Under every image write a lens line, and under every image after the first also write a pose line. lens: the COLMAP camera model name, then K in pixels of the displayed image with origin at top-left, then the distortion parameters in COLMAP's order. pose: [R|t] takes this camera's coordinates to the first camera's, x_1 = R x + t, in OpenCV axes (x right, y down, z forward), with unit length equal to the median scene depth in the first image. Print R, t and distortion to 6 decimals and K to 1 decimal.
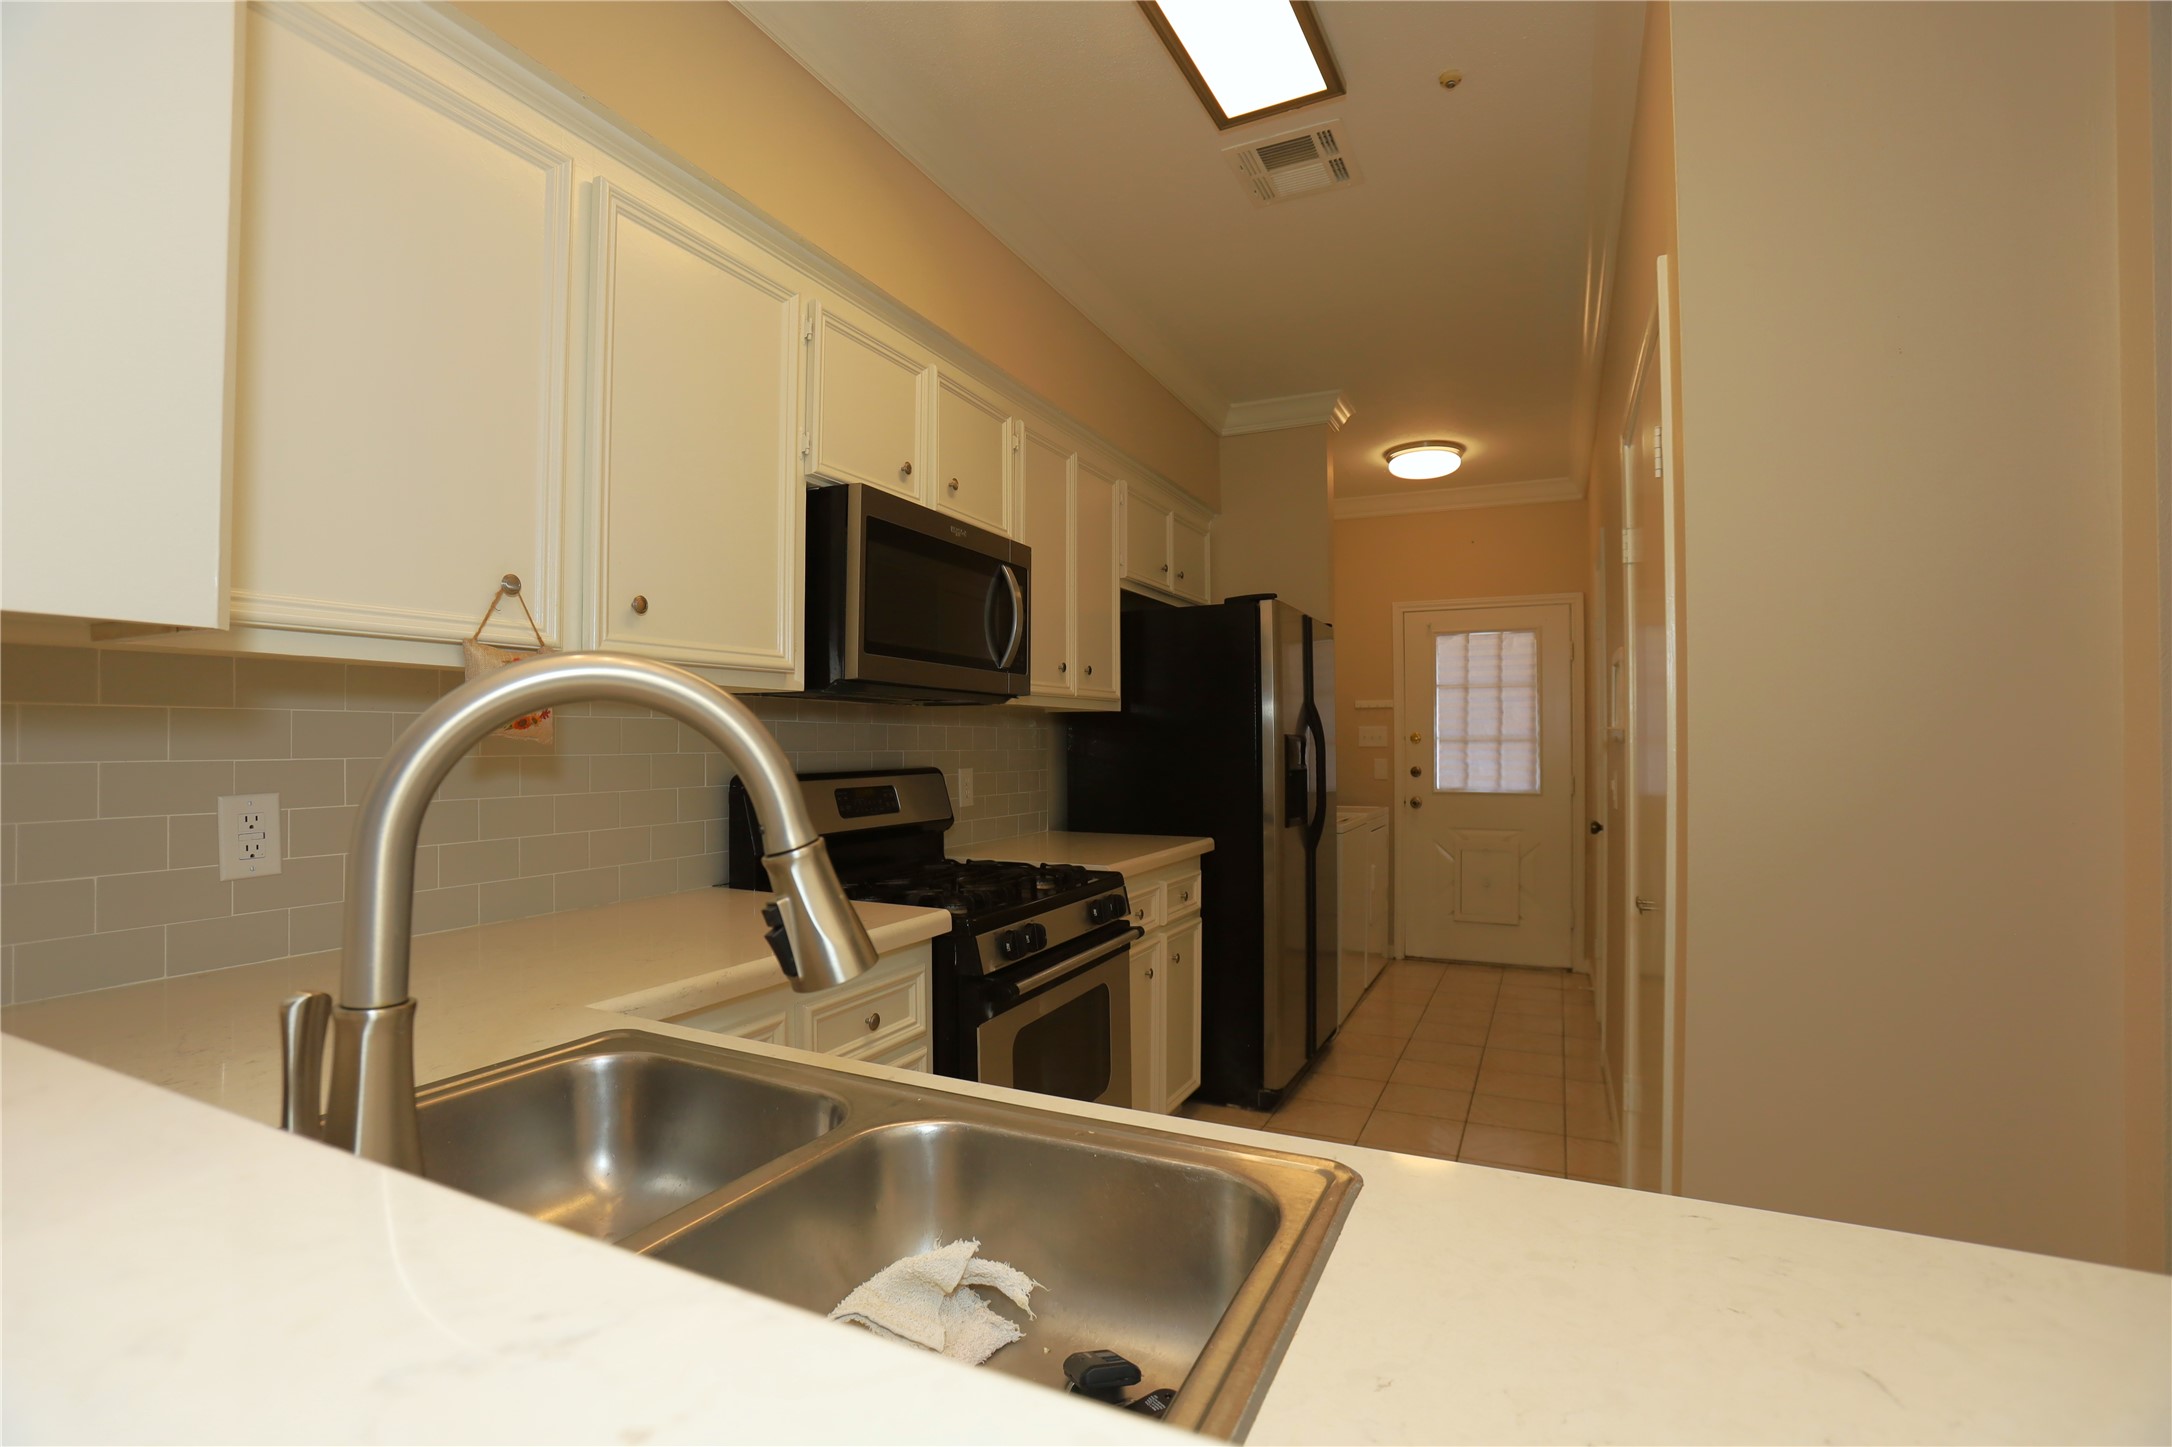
lens RADIAL K [[992.4, 0, 1075.0], [0, 992.4, 715.1], [0, 0, 1]] dist [-0.027300, 0.008943]
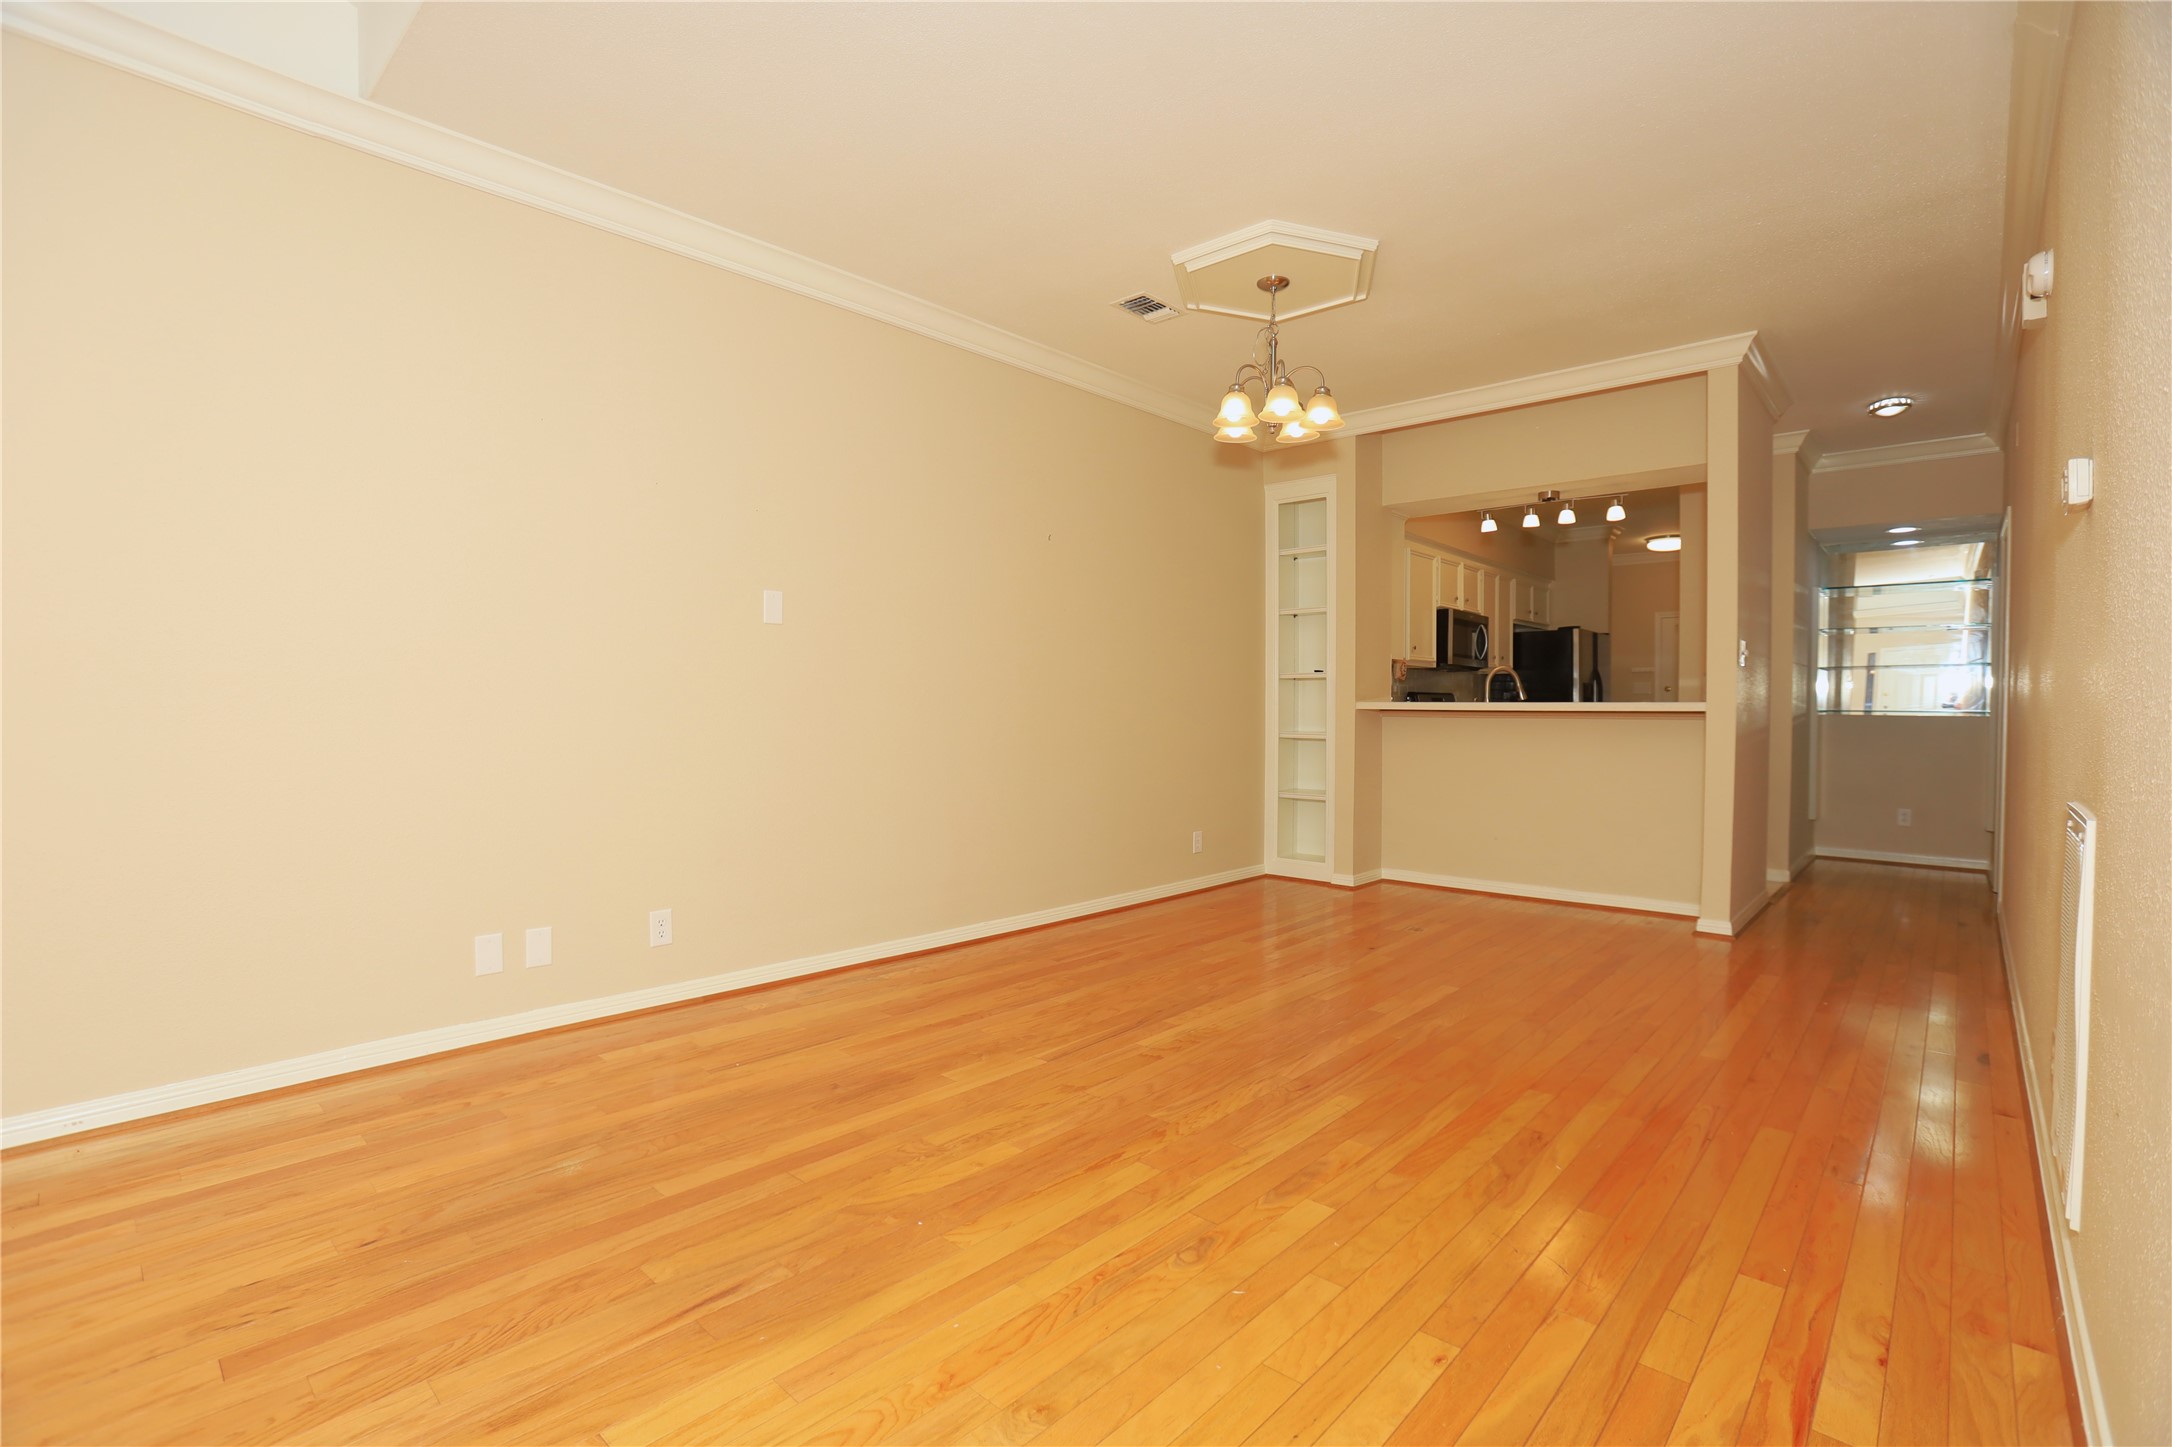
lens RADIAL K [[992.4, 0, 1067.8], [0, 992.4, 721.5], [0, 0, 1]] dist [-0.027300, 0.008943]
pose [[0.959037, 0.007739, -0.283174, -0.287999], [0.003141, 0.999275, 0.037947, 0.018135], [0.283262, -0.037282, 0.958318, -1.524110]]
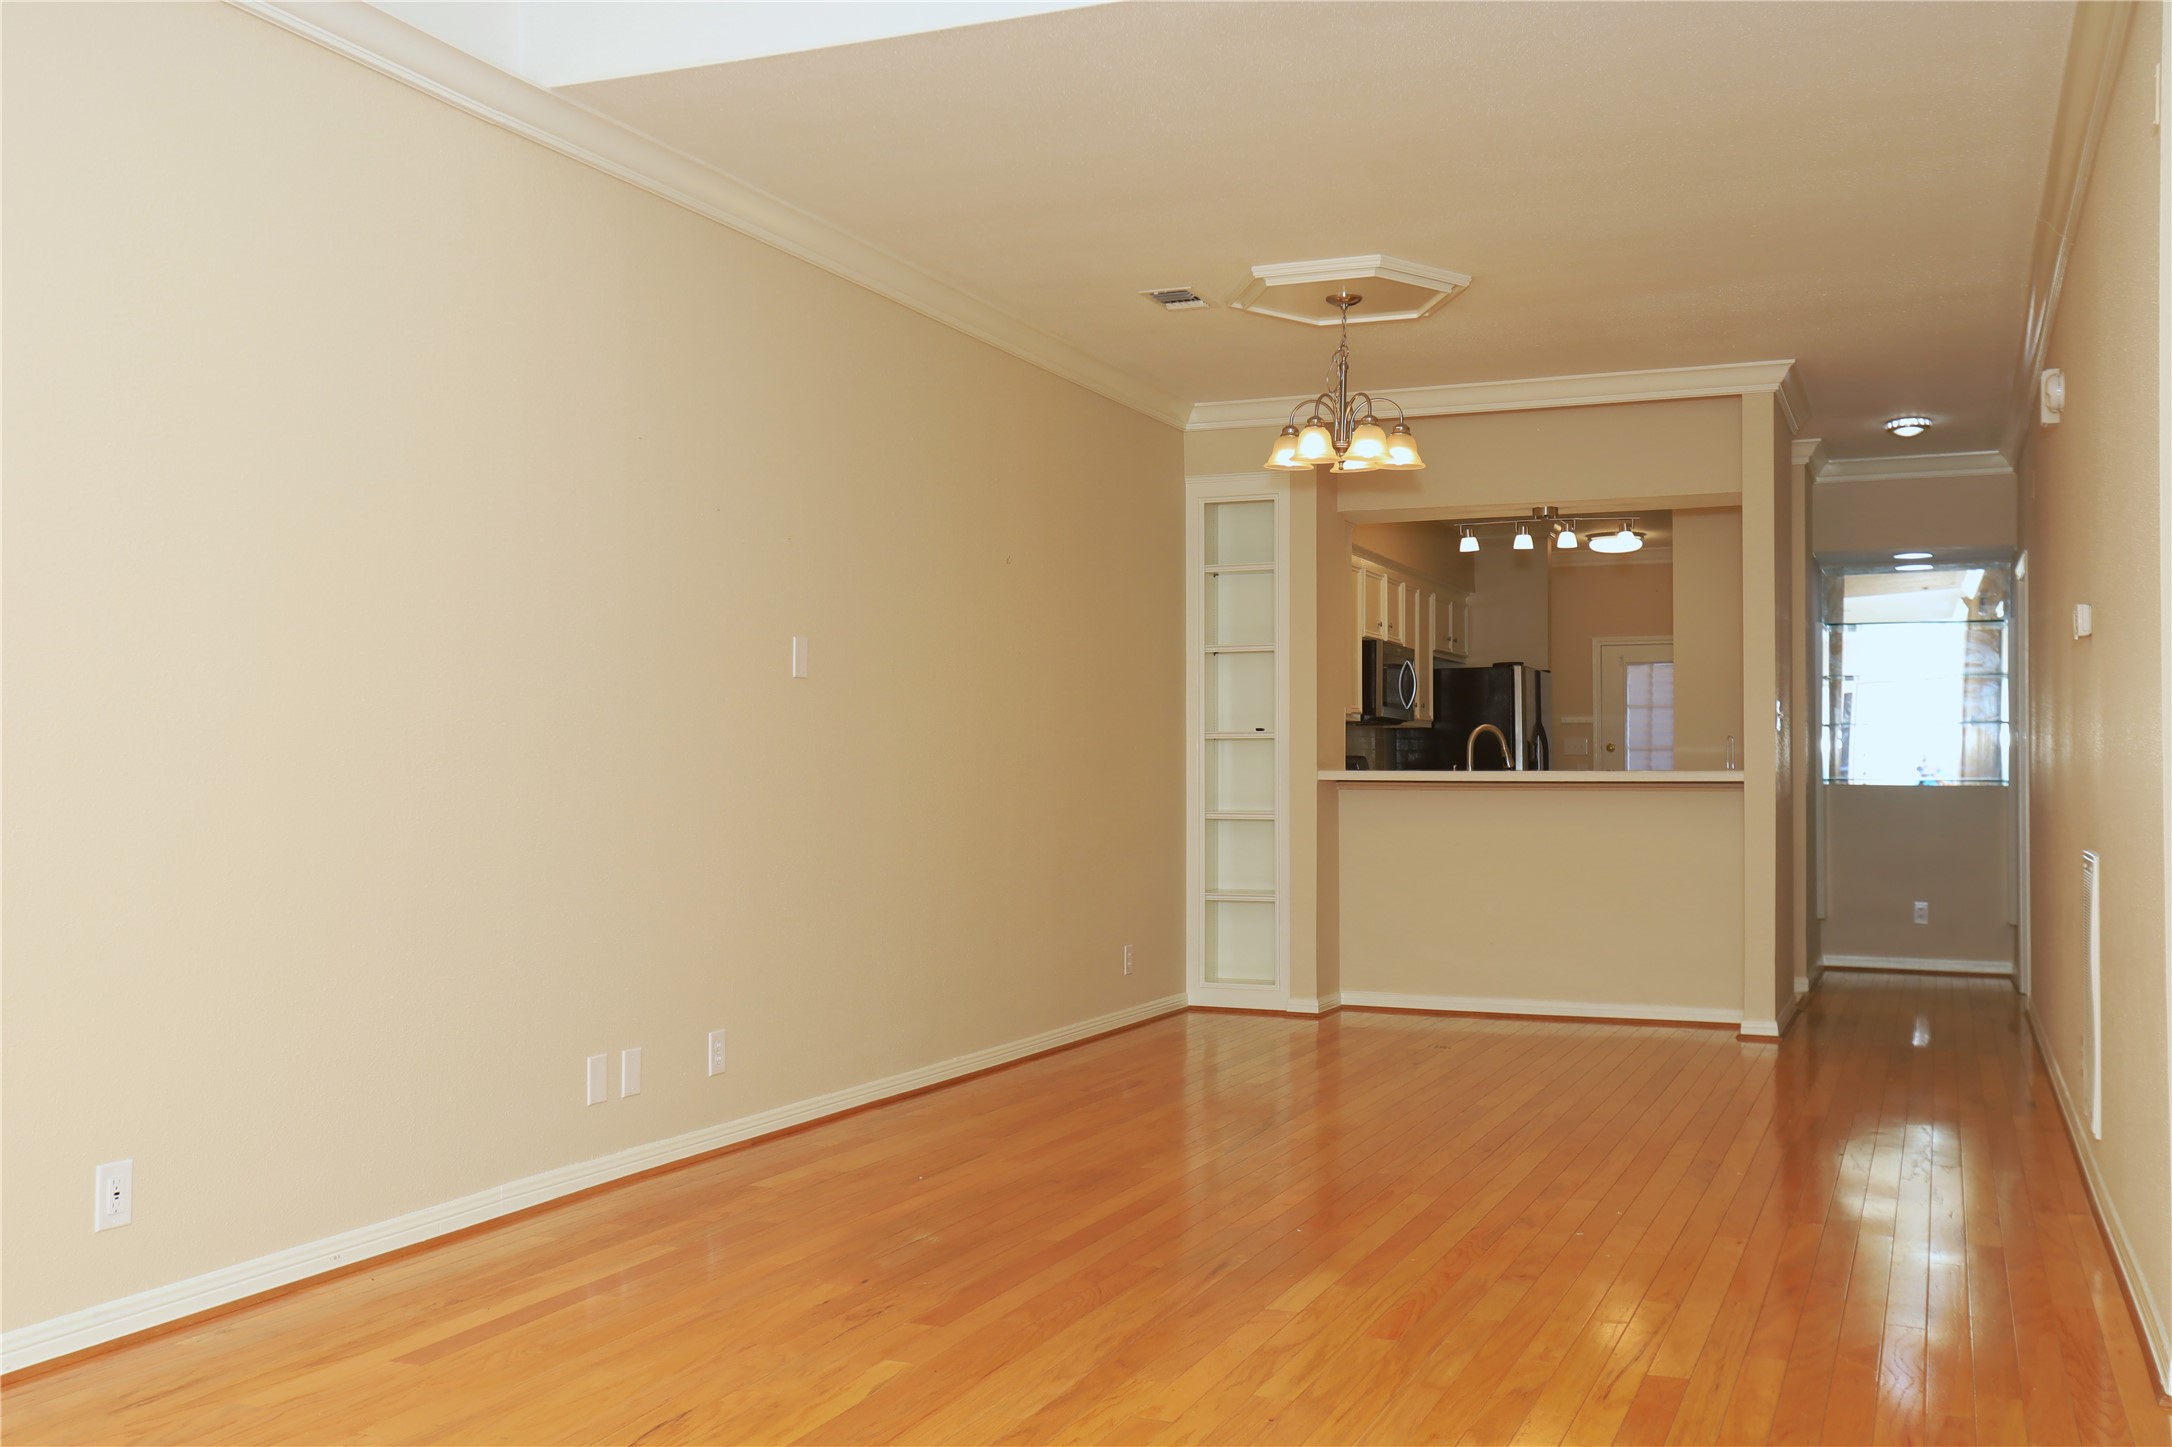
lens RADIAL K [[2014.2, 0, 1069.5], [0, 2014.2, 721.3], [0, 0, 1]] dist [0.087916, 0.000000]
pose [[0.998726, 0.002312, 0.050402, -0.692061], [-0.002185, 0.999994, -0.002584, -0.002496], [-0.050408, 0.002470, 0.998726, -2.257527]]
